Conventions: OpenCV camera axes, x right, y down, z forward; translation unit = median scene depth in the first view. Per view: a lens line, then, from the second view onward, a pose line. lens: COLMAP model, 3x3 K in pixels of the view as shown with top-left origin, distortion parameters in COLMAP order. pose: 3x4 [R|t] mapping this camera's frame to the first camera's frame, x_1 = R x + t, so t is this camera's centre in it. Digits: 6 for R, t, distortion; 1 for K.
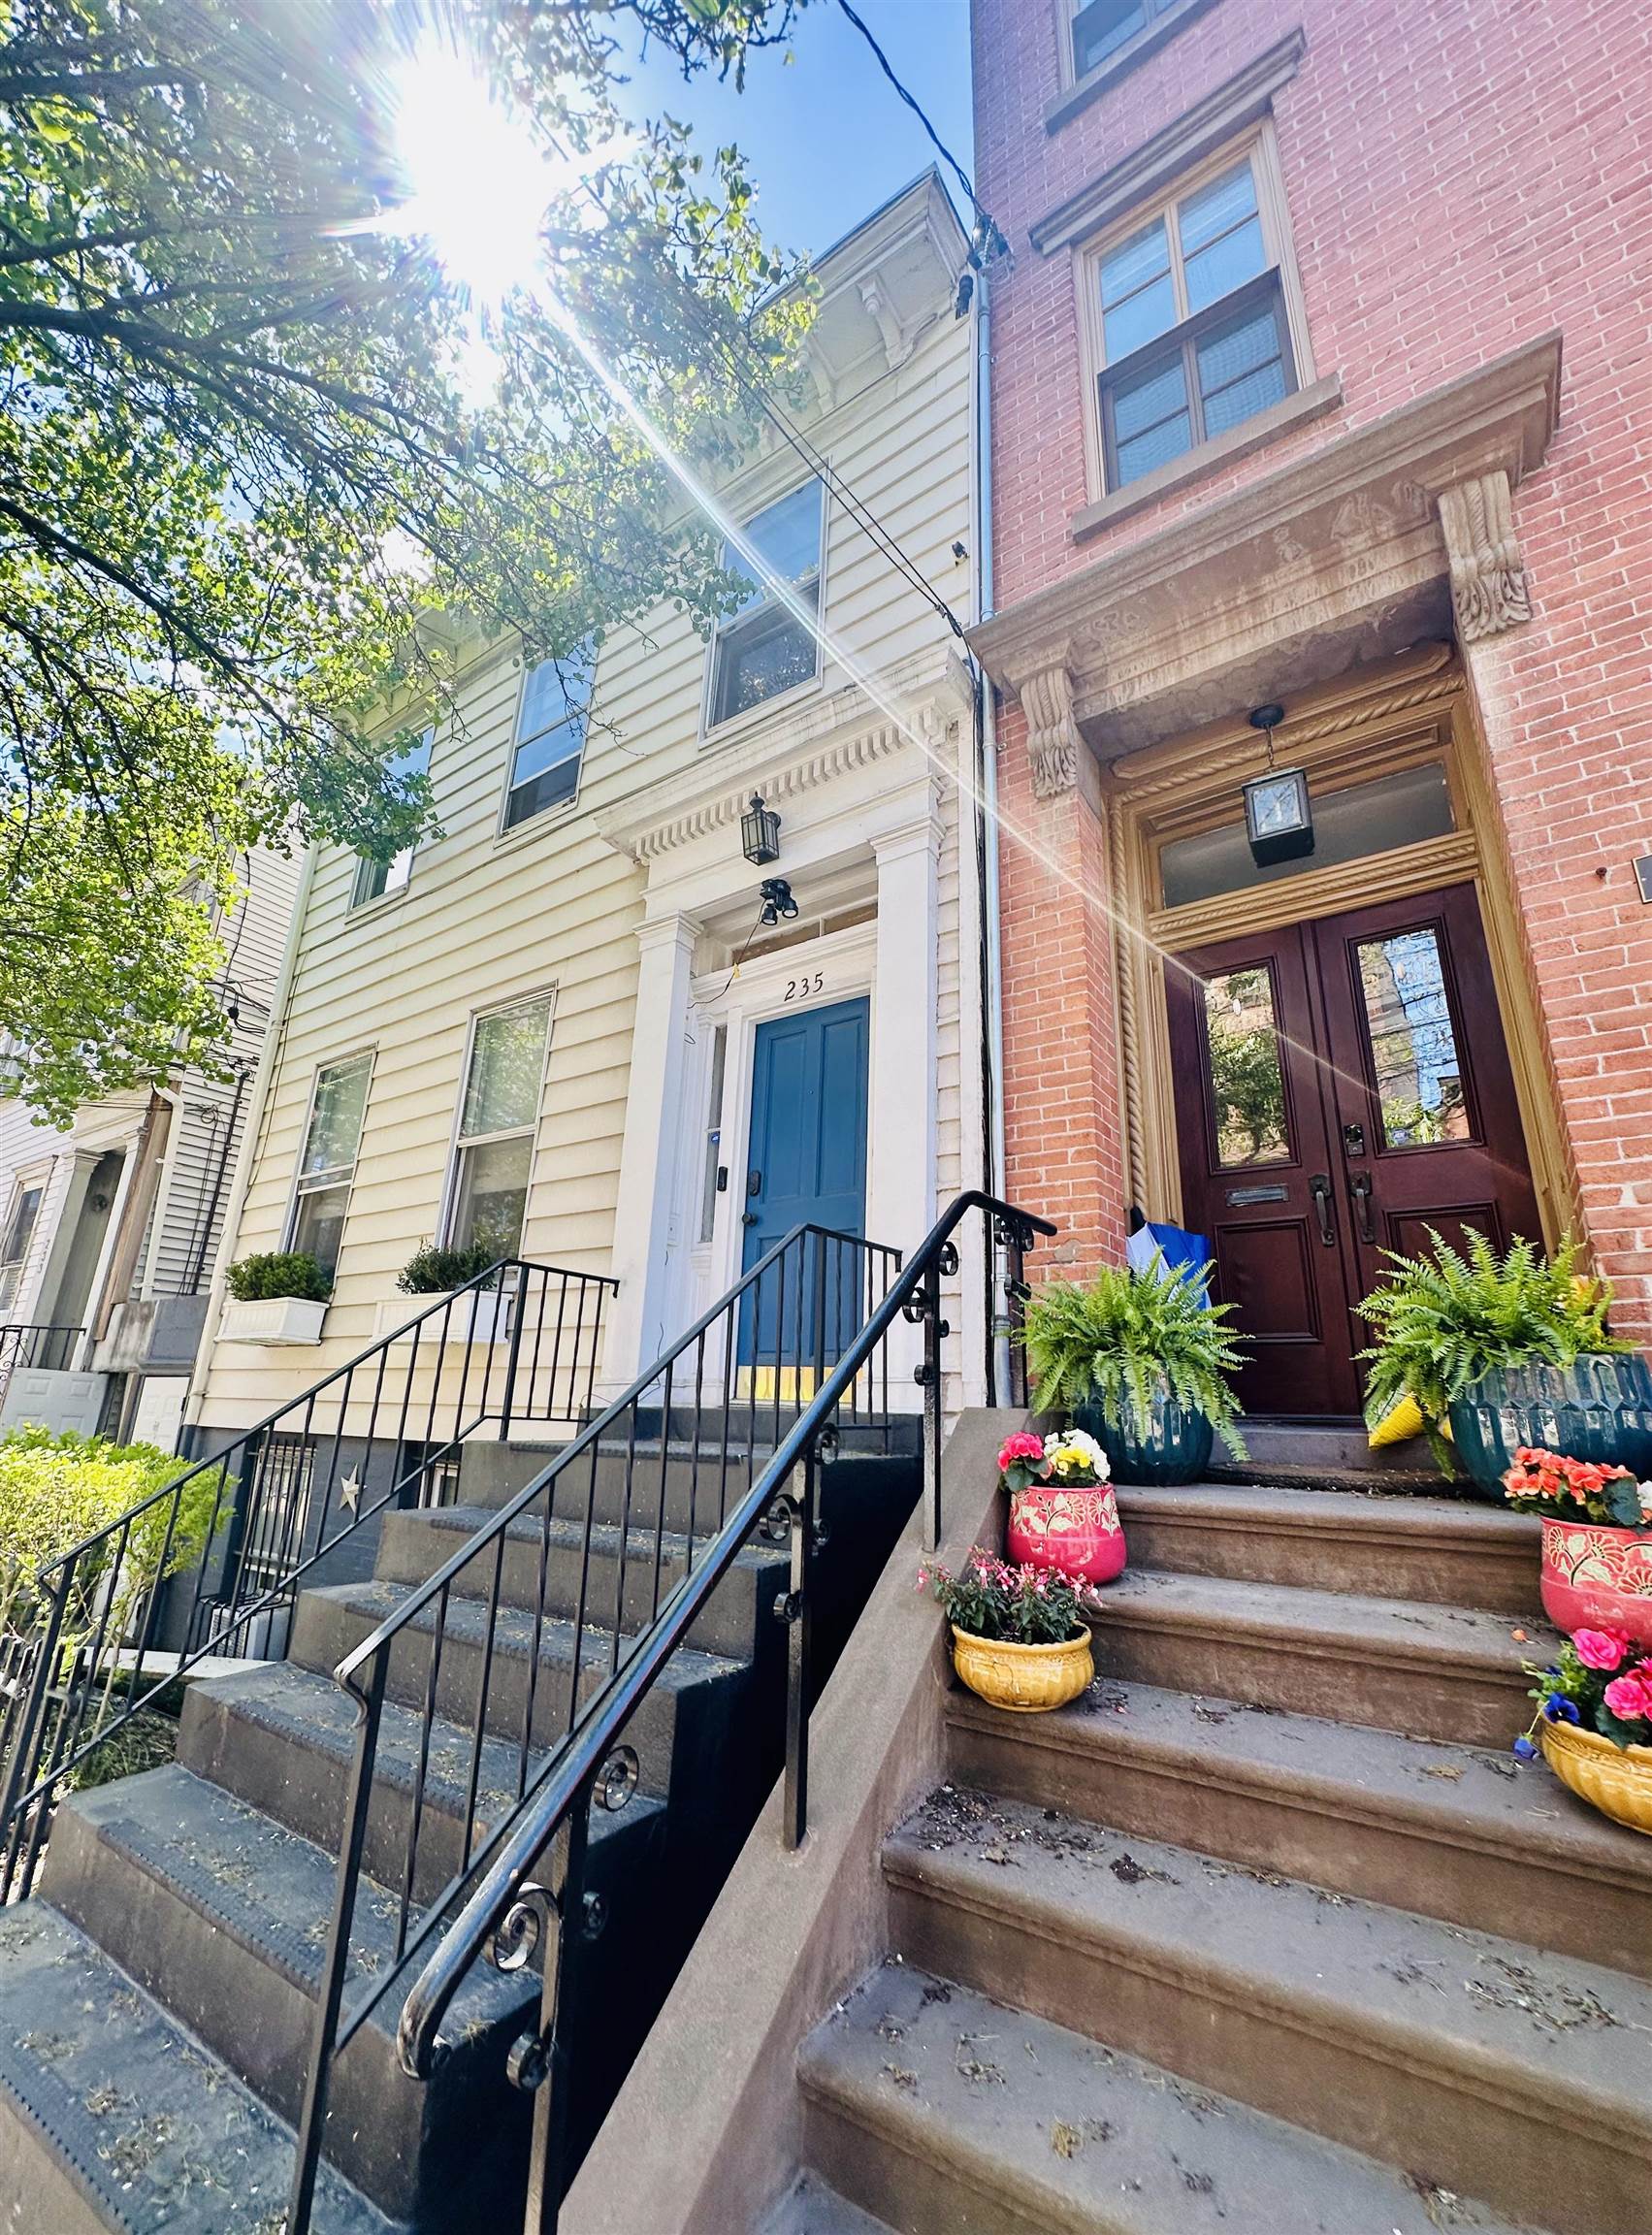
lens RADIAL K [[899.9, 0, 885.3], [0, 899.9, 1124.3], [0, 0, 1]] dist [-0.003412, 0.000860]
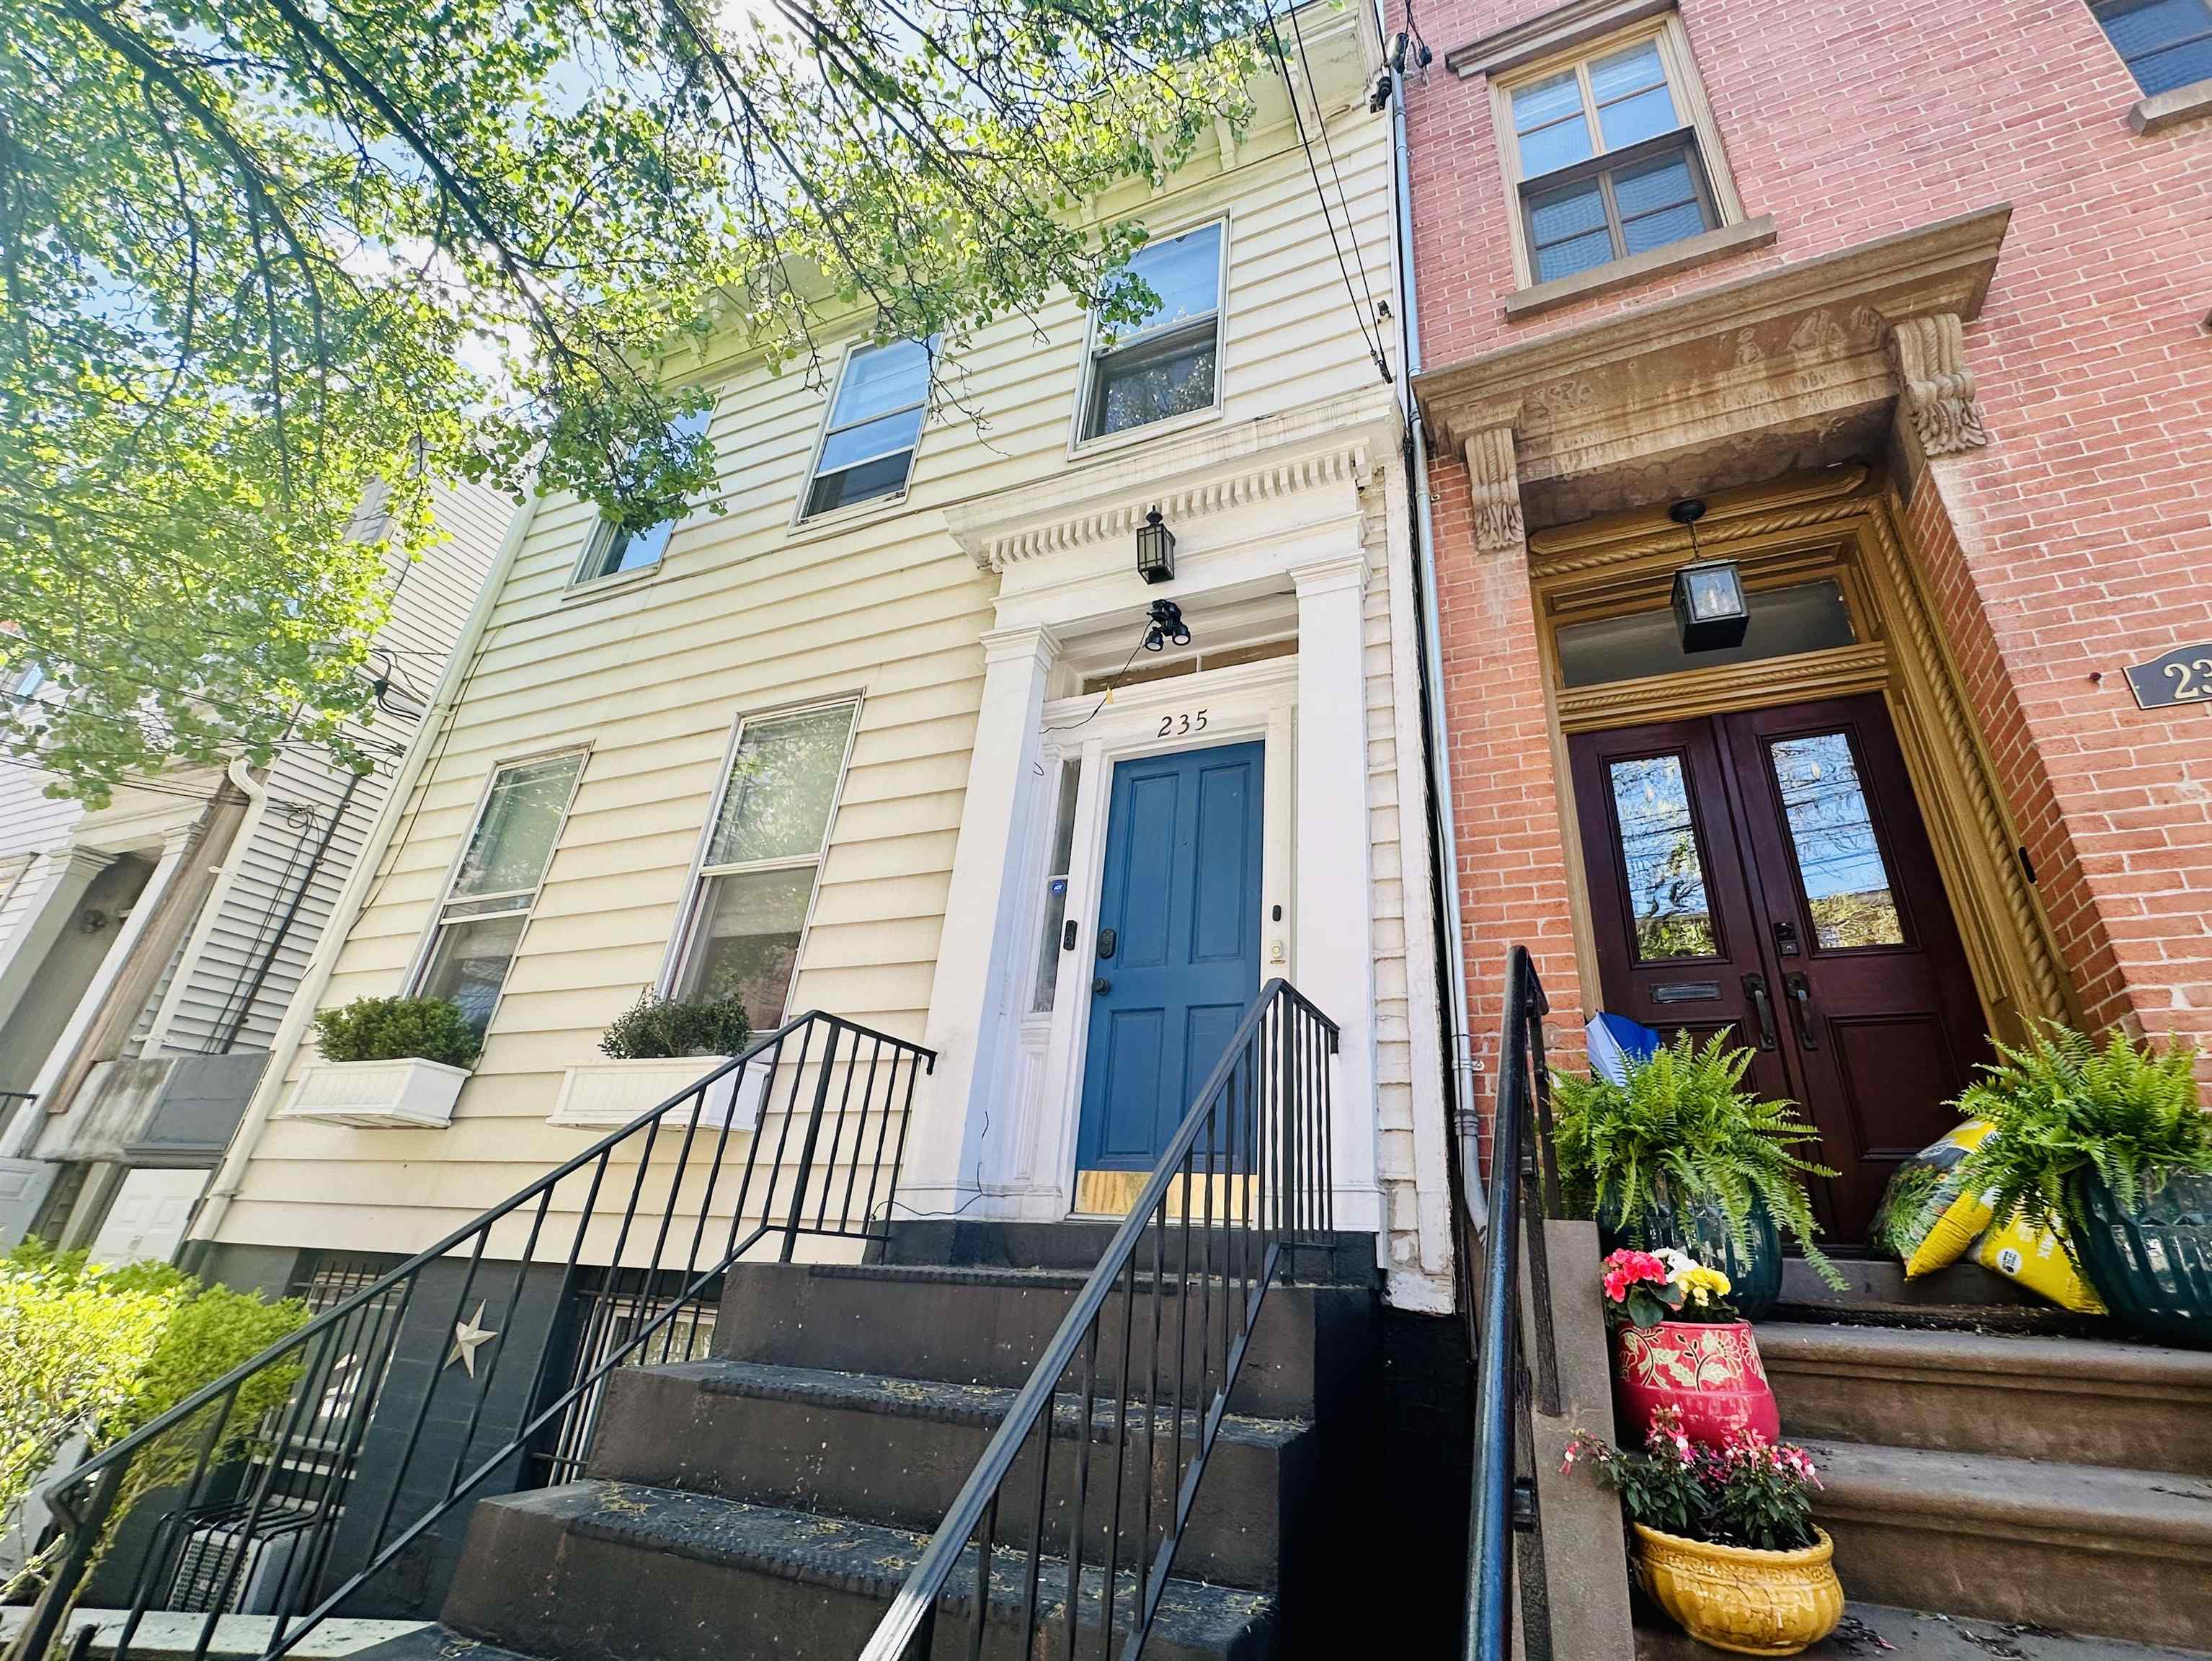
lens RADIAL K [[882.3, 0, 1106.8], [0, 882.3, 826.8], [0, 0, 1]] dist [-0.002374, 0.000418]
pose [[0.976676, 0.105762, 0.186862, -0.330326], [-0.077450, 0.985215, -0.152815, 0.089541], [-0.200261, 0.134778, 0.970428, 0.198732]]
